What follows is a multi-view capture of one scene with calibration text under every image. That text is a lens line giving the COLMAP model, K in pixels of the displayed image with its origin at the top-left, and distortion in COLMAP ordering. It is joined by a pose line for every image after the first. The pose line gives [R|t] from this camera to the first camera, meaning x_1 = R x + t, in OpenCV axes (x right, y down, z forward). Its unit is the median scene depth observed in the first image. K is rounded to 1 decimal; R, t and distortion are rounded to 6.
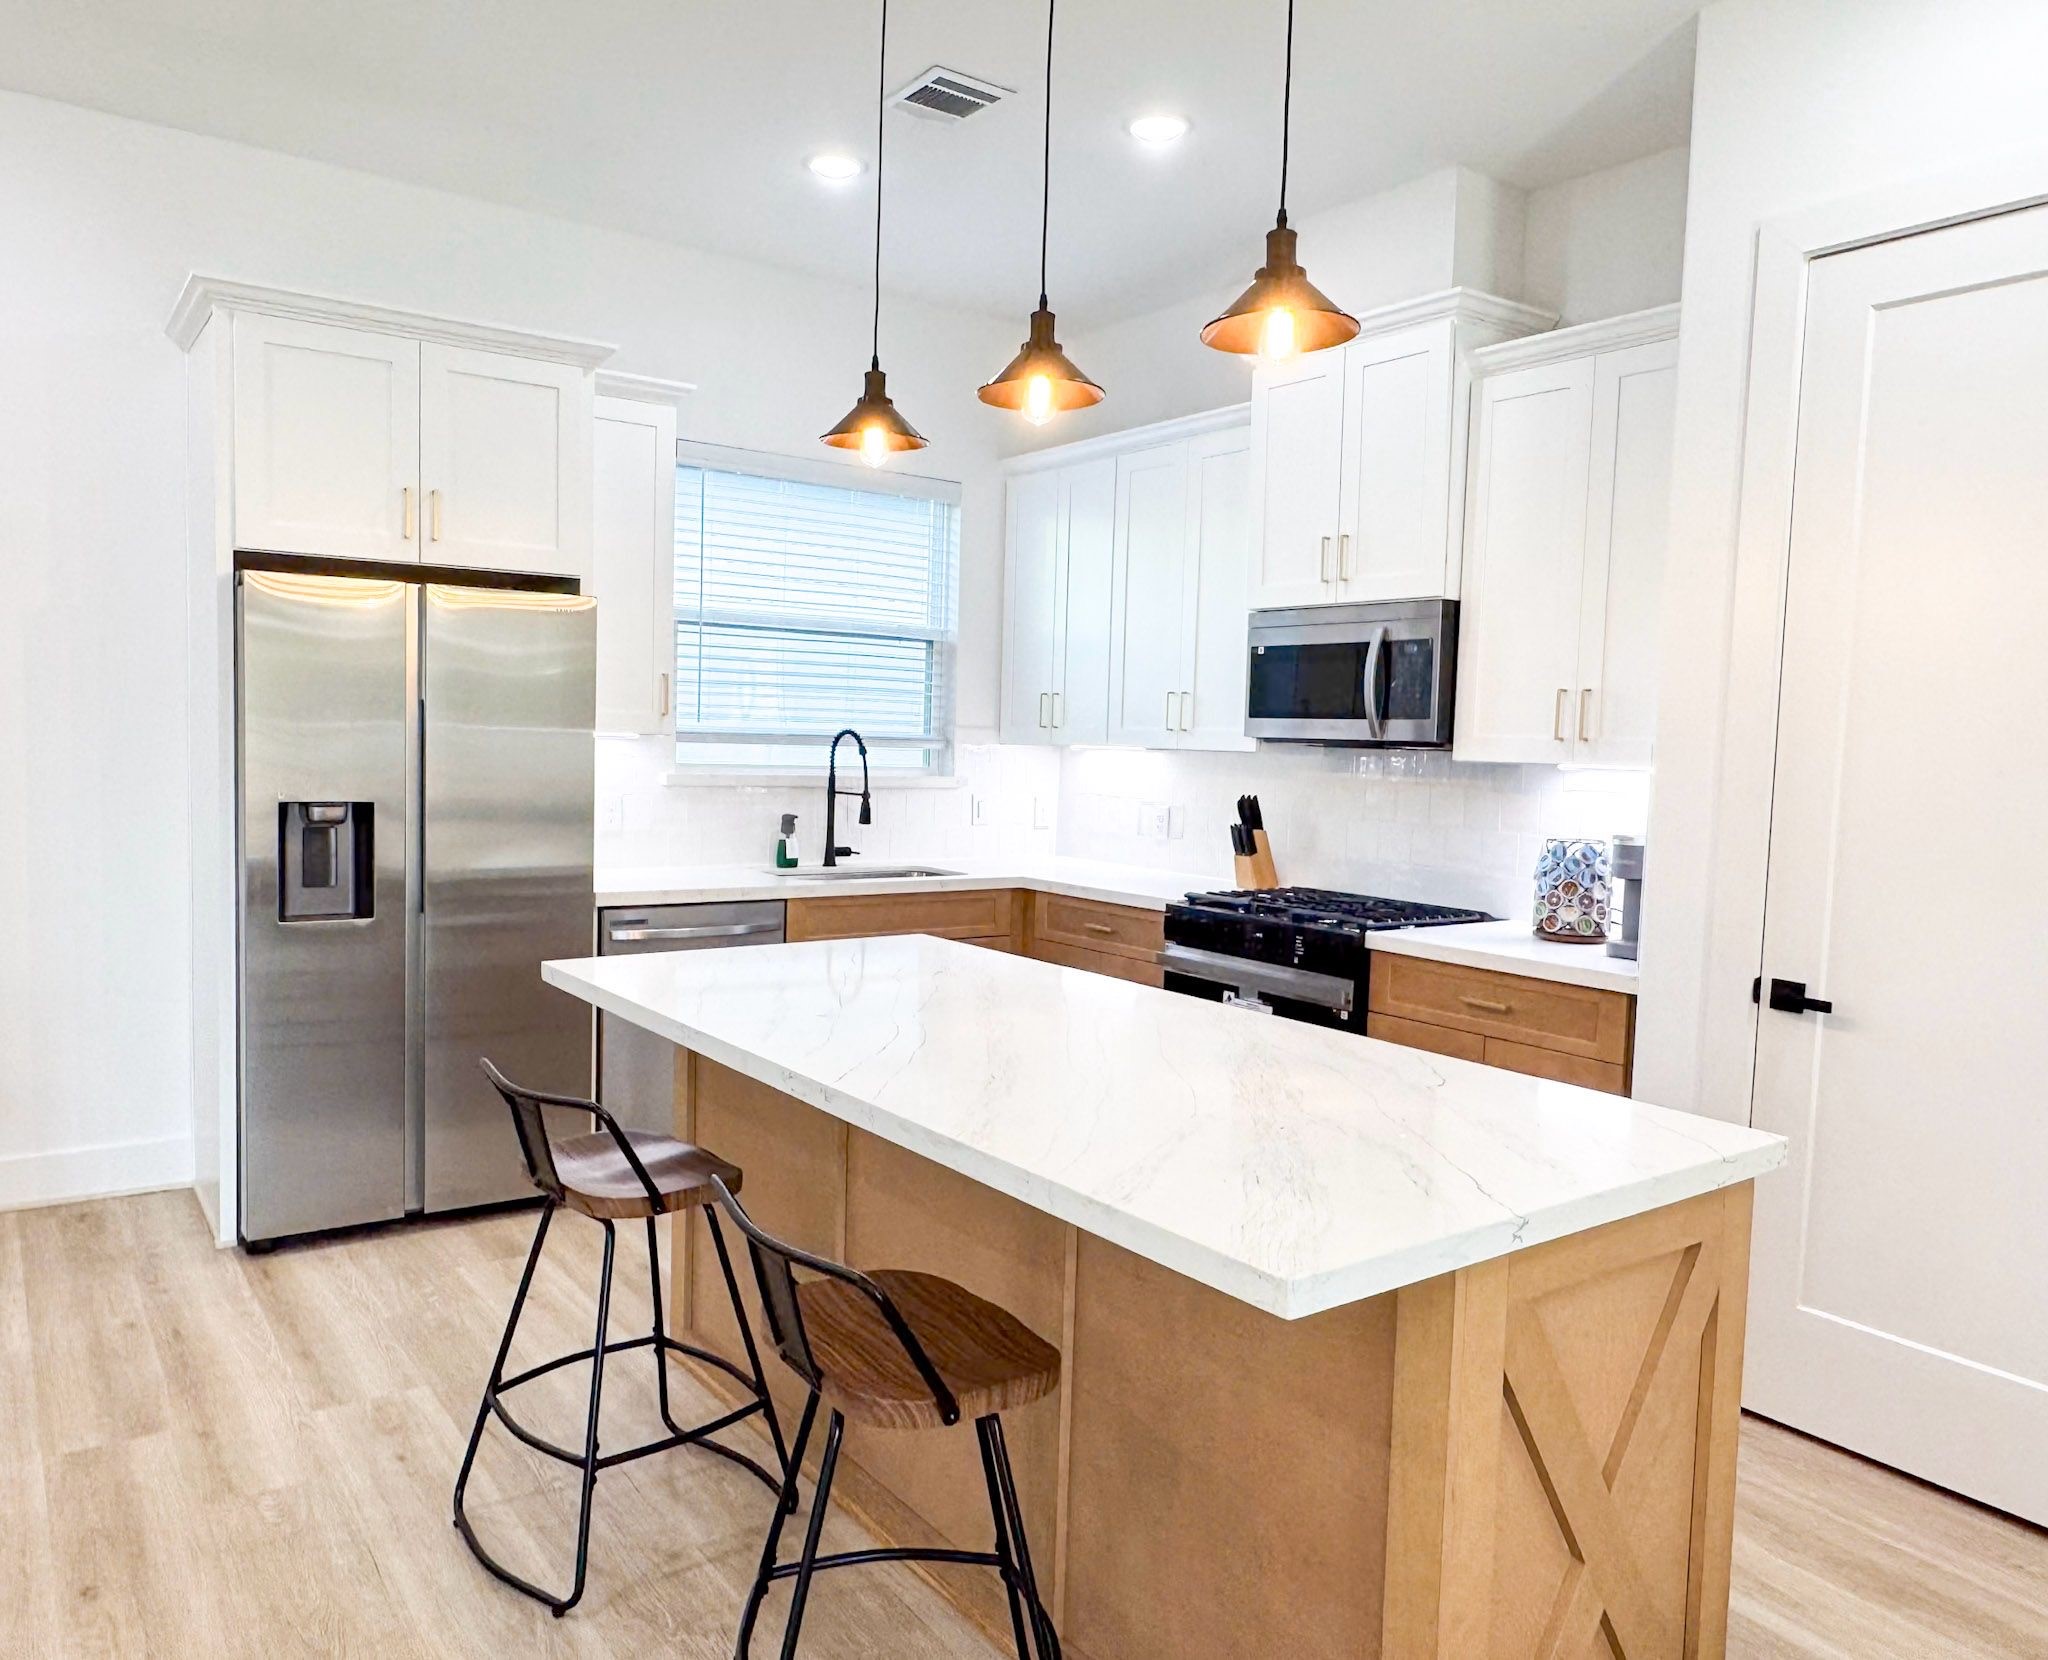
lens RADIAL K [[1450.9, 0, 1016.4], [0, 1450.9, 832.9], [0, 0, 1]] dist [-0.008004, 0.001068]
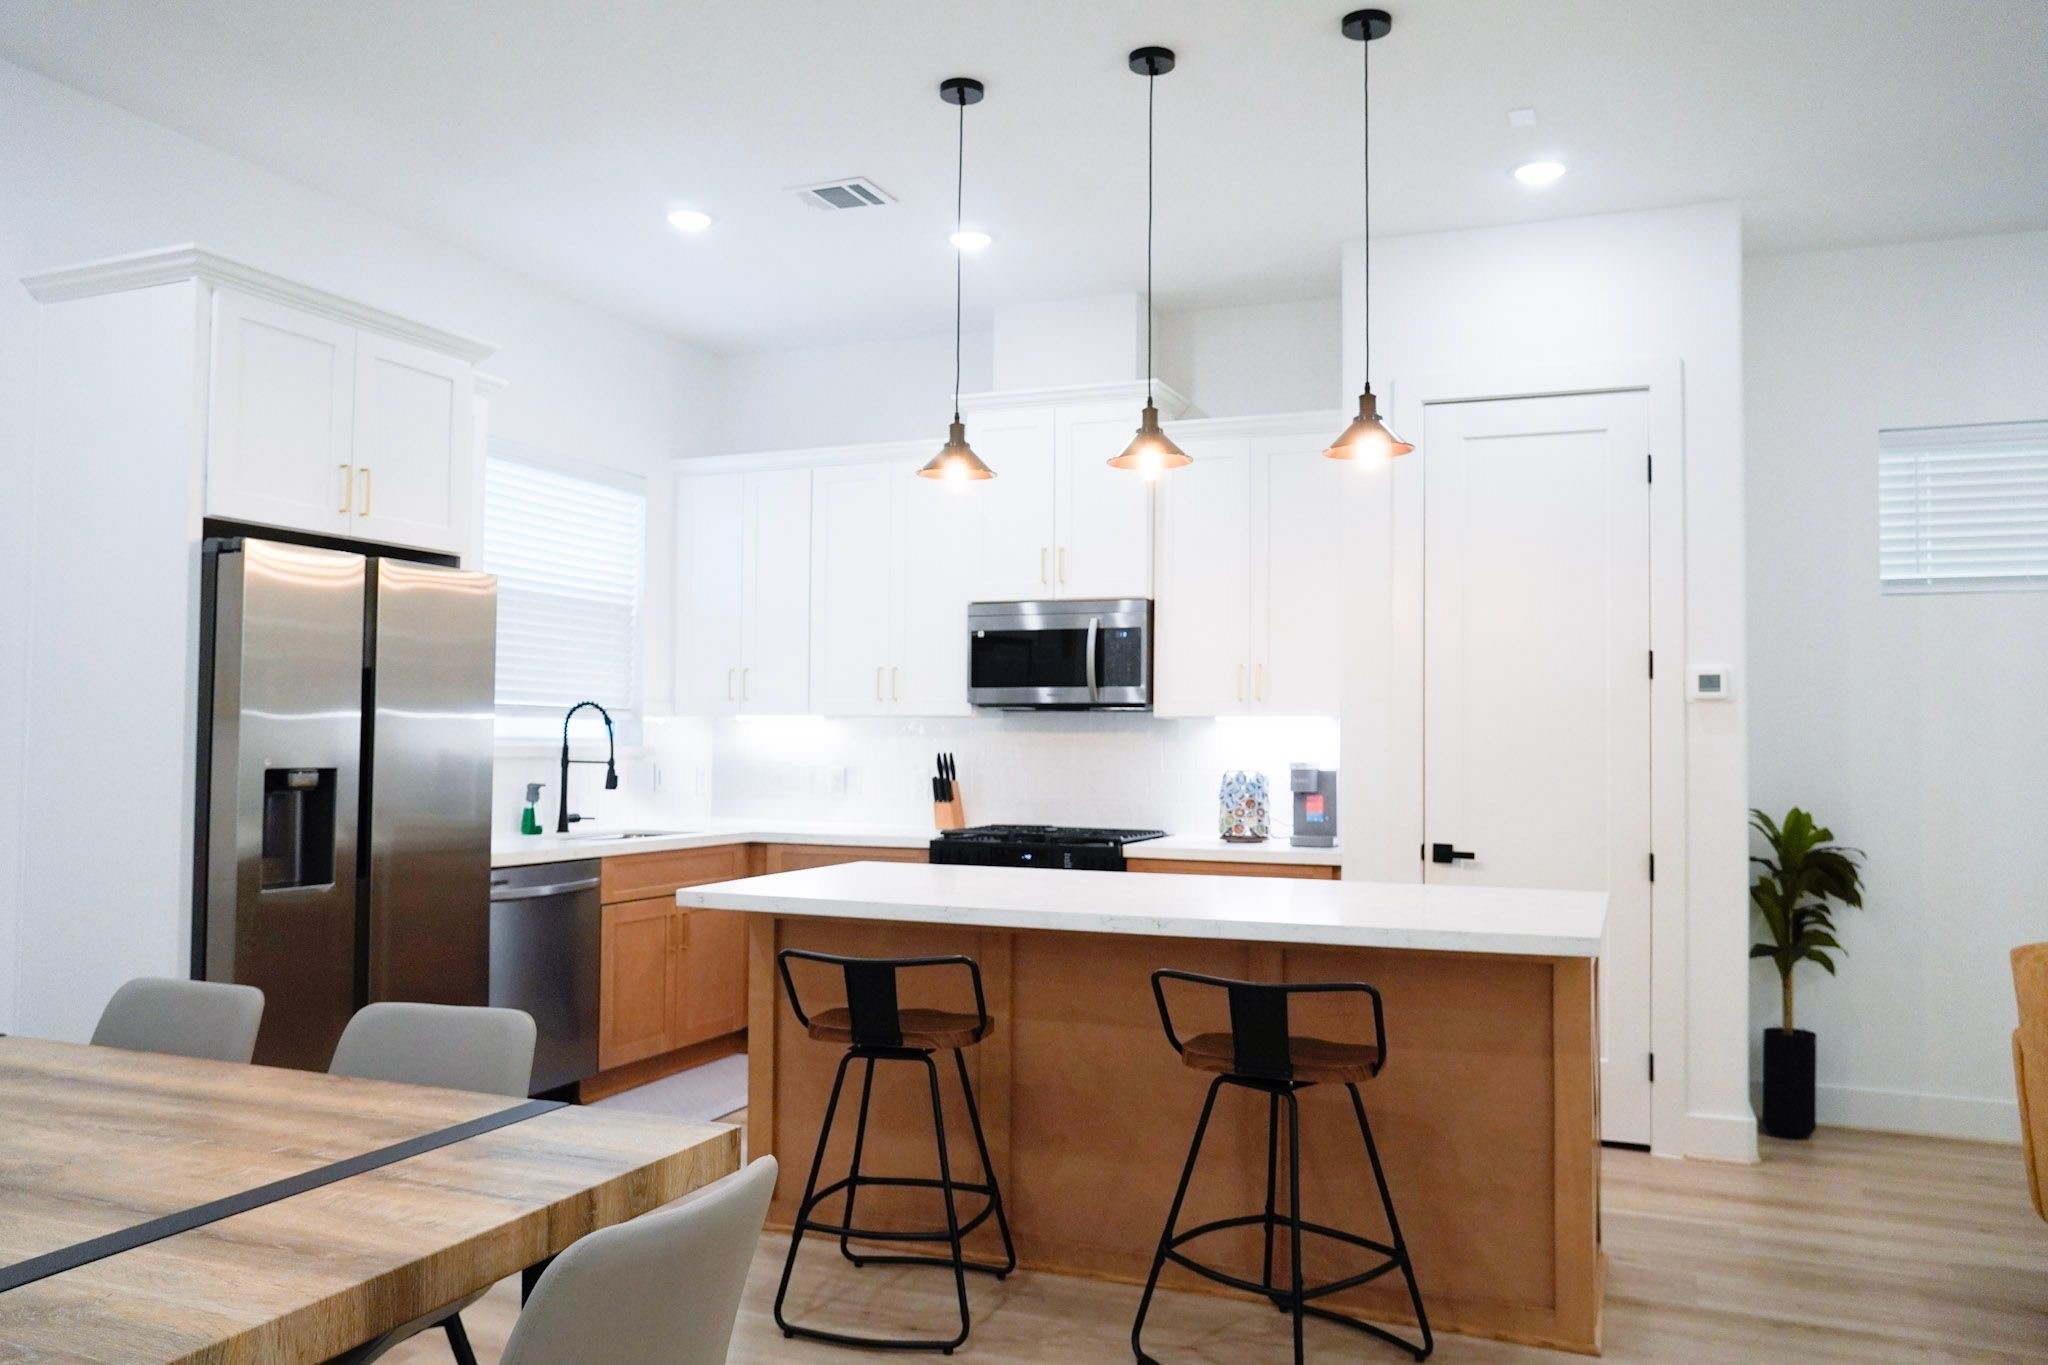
lens RADIAL K [[1512.7, 0, 1030.4], [0, 1512.7, 683.7], [0, 0, 1]] dist [-0.050505, 0.000132]
pose [[0.848091, -0.000473, 0.529850, -0.530740], [0.051357, 0.995364, -0.081314, 0.027616], [-0.527356, 0.096174, 0.844184, -0.132986]]
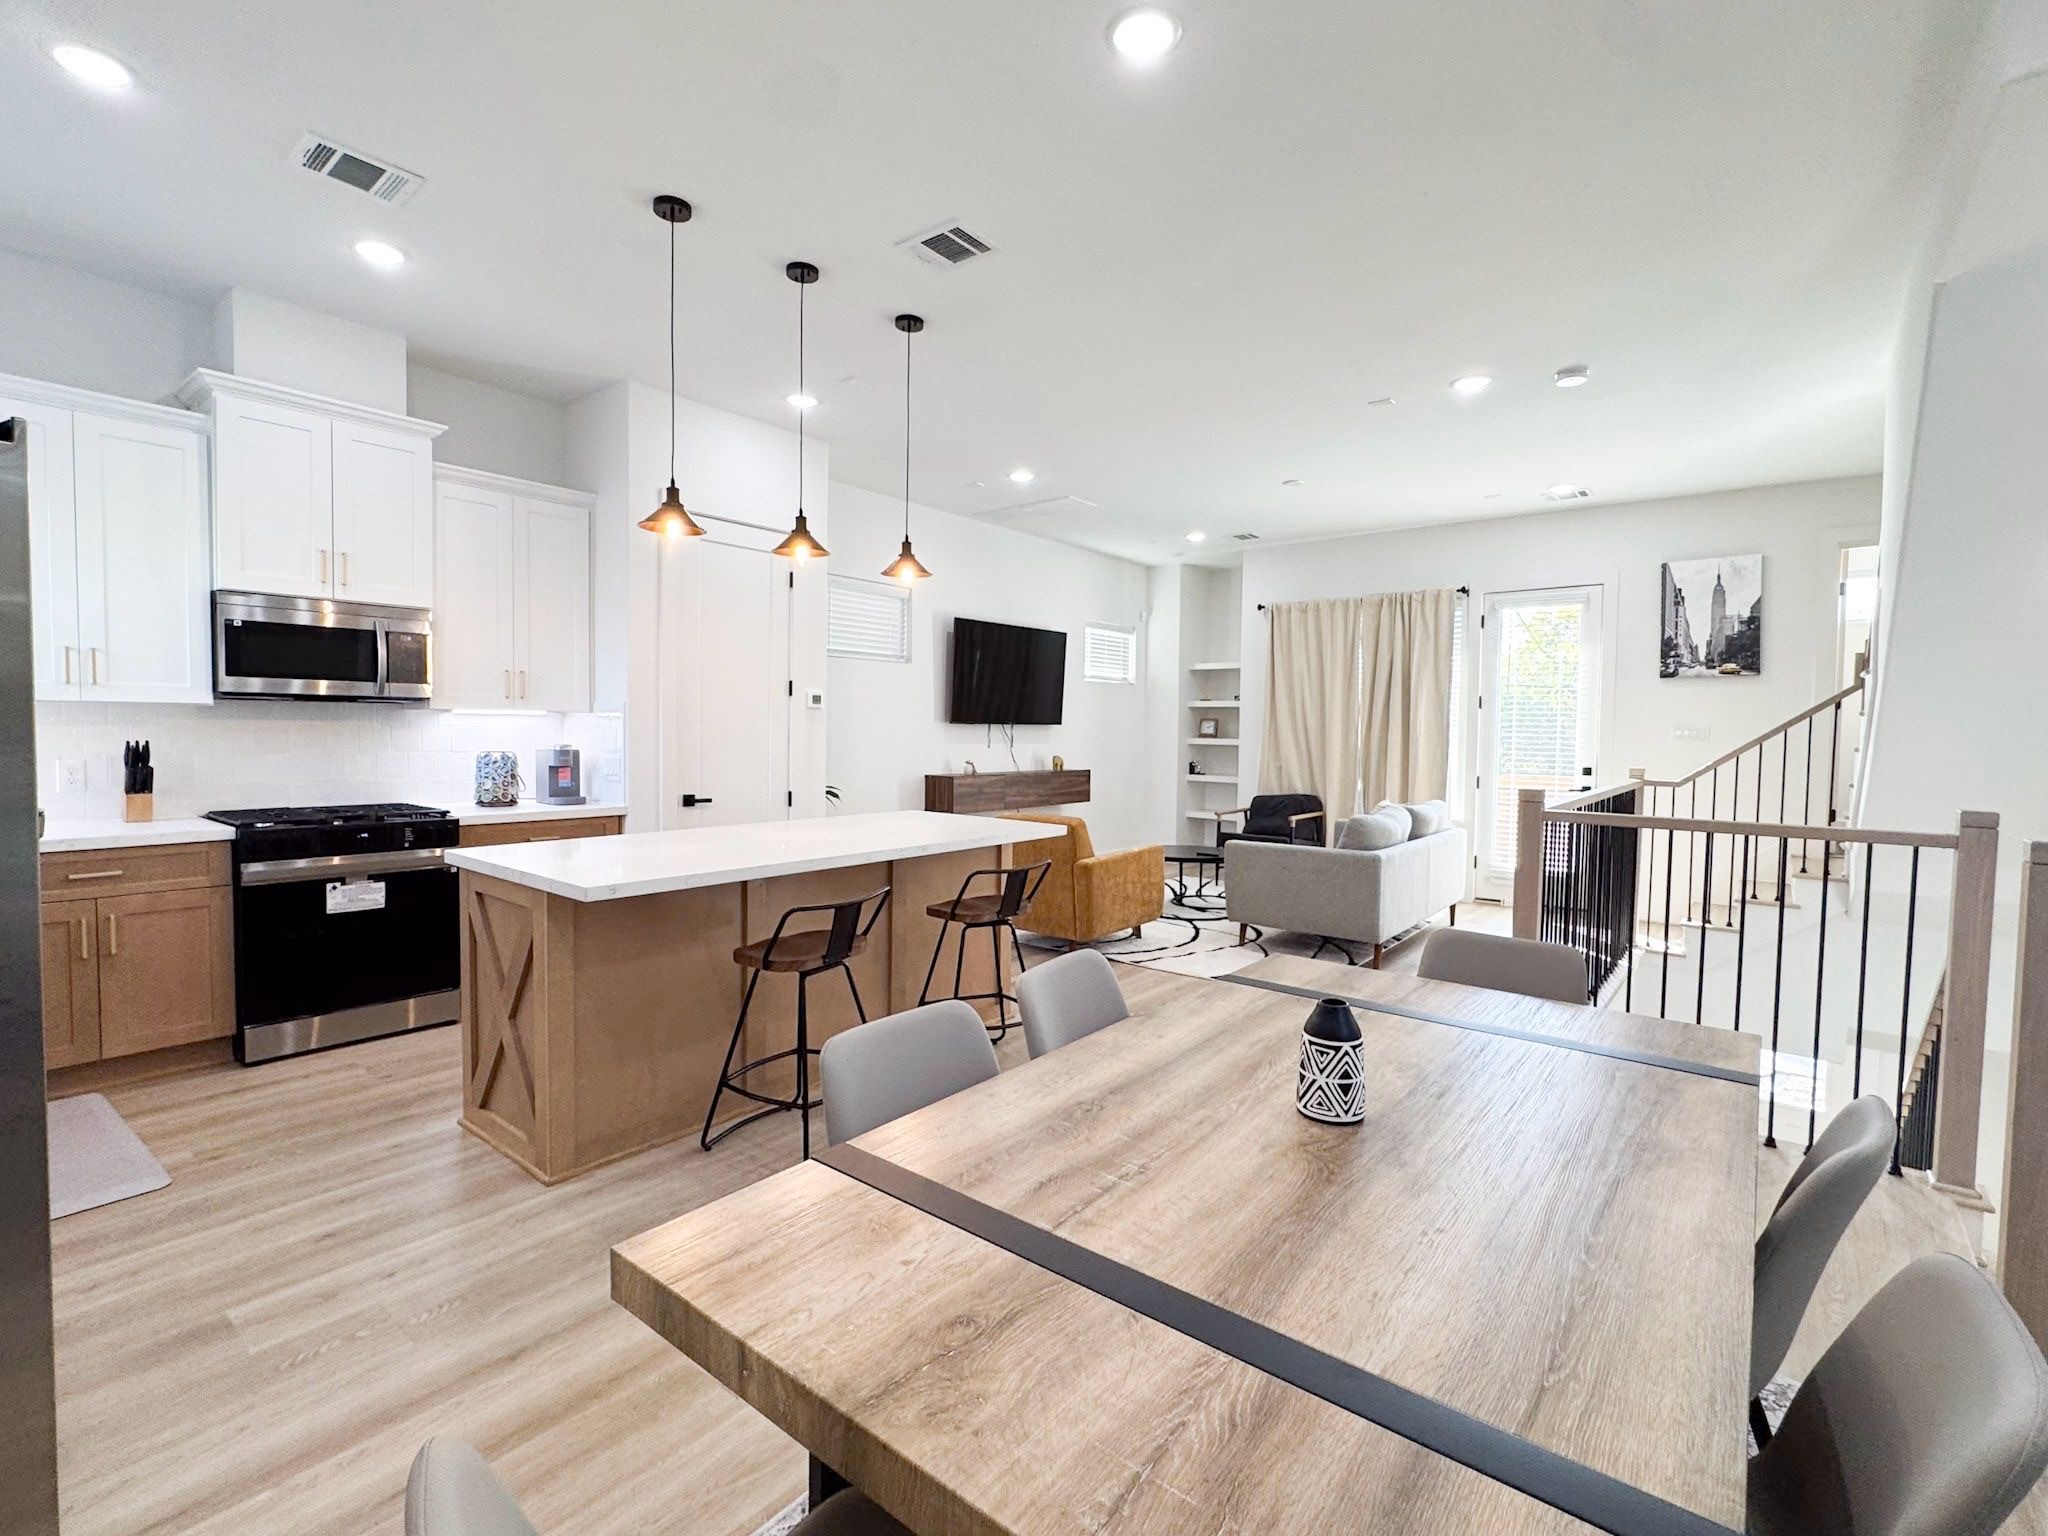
lens RADIAL K [[927.6, 0, 1025.9], [0, 927.6, 766.1], [0, 0, 1]] dist [0.002629, -0.000330]
pose [[-0.259075, -0.077051, 0.962779, -0.862011], [0.041292, 0.995018, 0.090742, -0.051744], [-0.964974, 0.063264, -0.254603, 0.602997]]
